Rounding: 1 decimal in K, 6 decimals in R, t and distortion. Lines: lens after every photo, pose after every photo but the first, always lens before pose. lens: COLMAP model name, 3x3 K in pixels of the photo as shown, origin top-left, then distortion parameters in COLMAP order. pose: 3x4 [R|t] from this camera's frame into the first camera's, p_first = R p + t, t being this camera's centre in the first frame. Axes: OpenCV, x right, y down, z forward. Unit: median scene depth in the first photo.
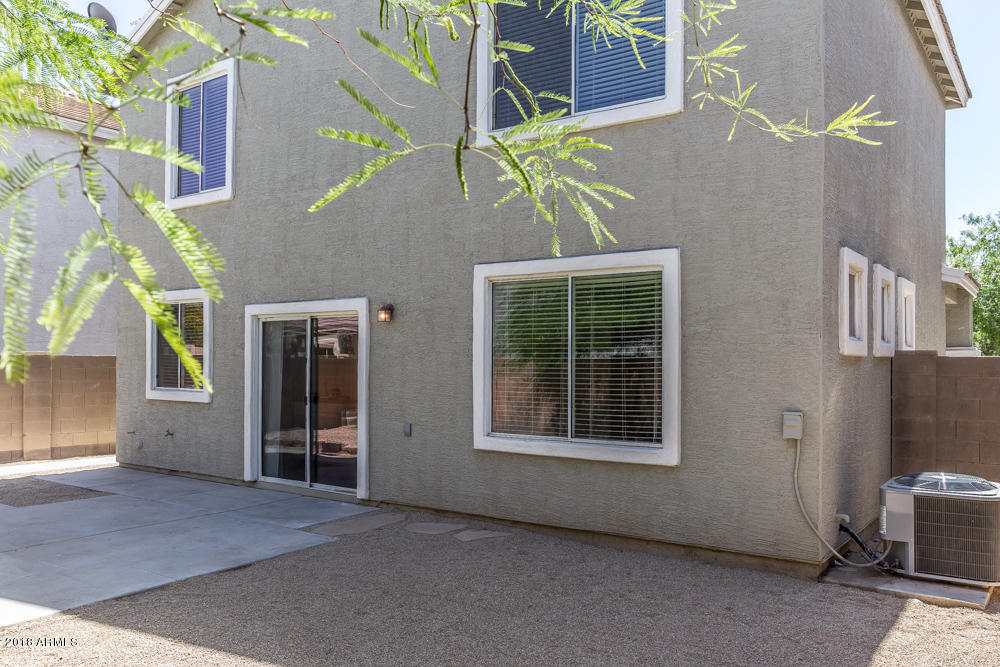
lens RADIAL K [[798.2, 0, 498.0], [0, 798.2, 339.4], [0, 0, 1]] dist [-0.045117, 0.046918]
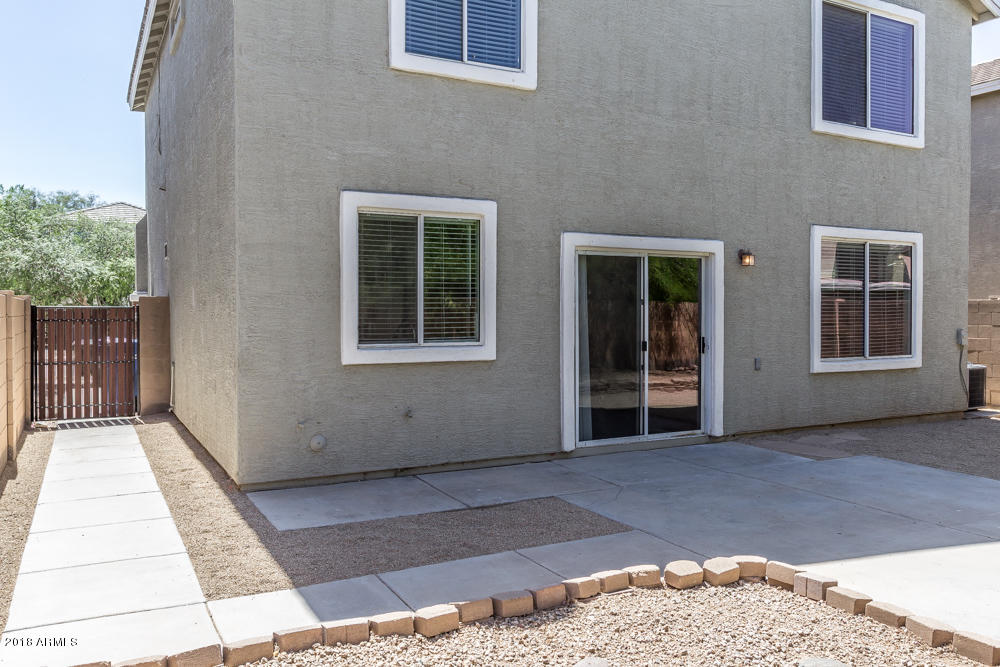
lens RADIAL K [[798.2, 0, 498.6], [0, 798.2, 310.0], [0, 0, 1]] dist [-0.045117, 0.046918]
pose [[0.439051, -0.006459, 0.898439, -1.214442], [-0.023186, 0.999560, 0.018517, 0.024116], [-0.898163, -0.028961, 0.438708, 0.805172]]
